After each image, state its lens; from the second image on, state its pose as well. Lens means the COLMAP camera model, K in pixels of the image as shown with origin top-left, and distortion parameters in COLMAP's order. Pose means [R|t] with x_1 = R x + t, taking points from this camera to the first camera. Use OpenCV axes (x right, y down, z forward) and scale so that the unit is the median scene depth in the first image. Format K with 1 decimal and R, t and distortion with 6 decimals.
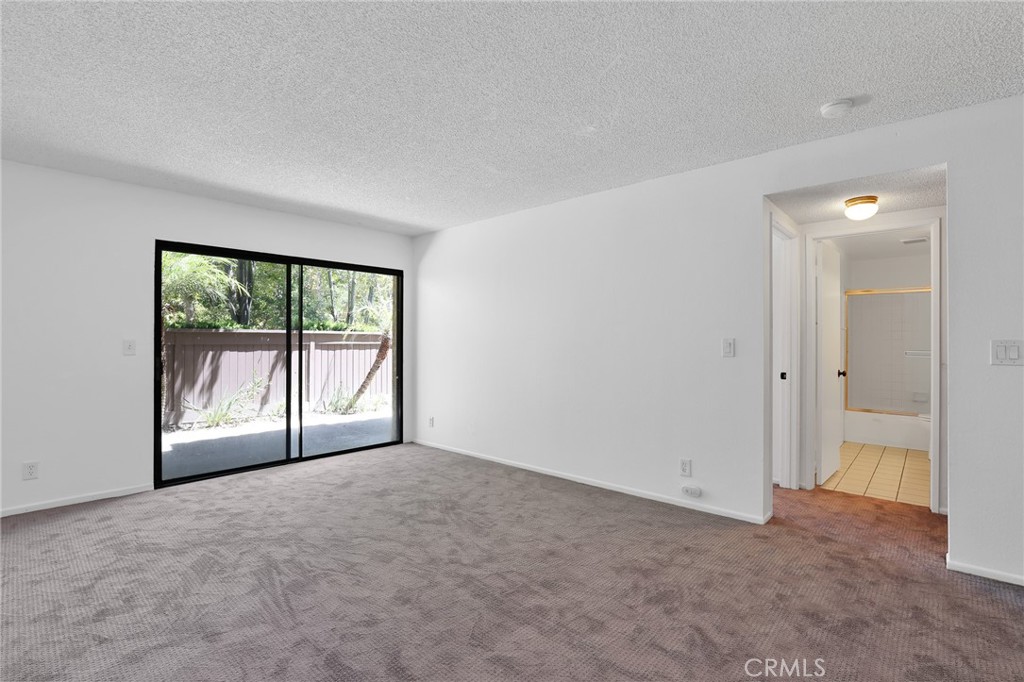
lens RADIAL K [[476.2, 0, 512.0], [0, 476.2, 341.0], [0, 0, 1]] dist [-0.001512, -0.000058]
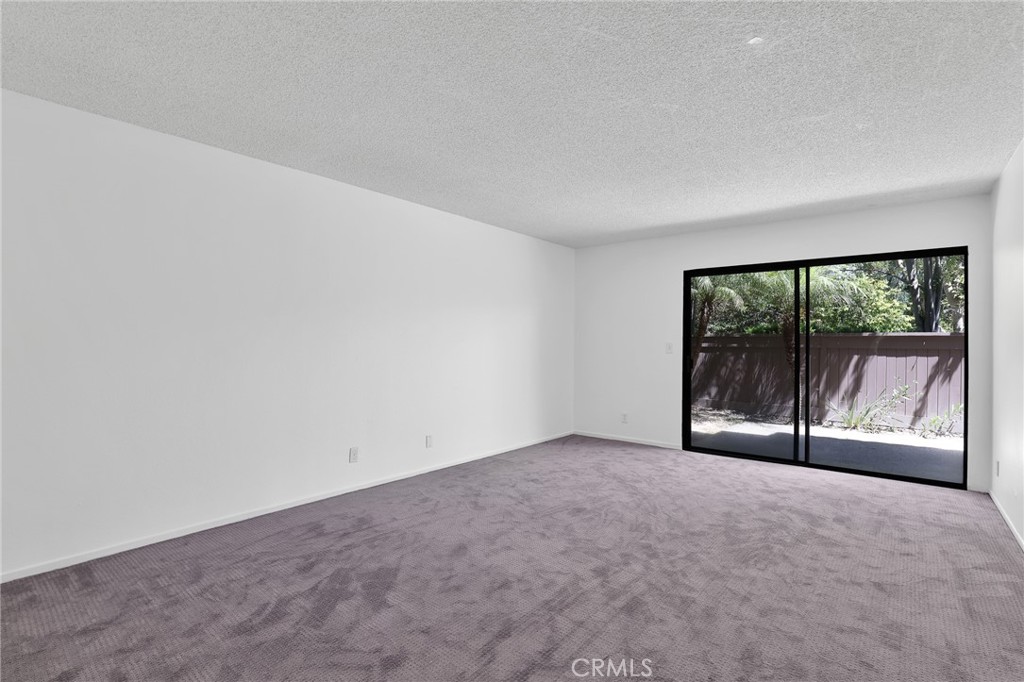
lens RADIAL K [[446.6, 0, 512.0], [0, 446.6, 341.0], [0, 0, 1]] dist [-0.004308, -0.000339]
pose [[0.103166, -0.003743, -0.994657, 0.534178], [-0.006670, 0.999968, -0.004455, 0.001553], [0.994642, 0.007094, 0.103138, 0.388633]]
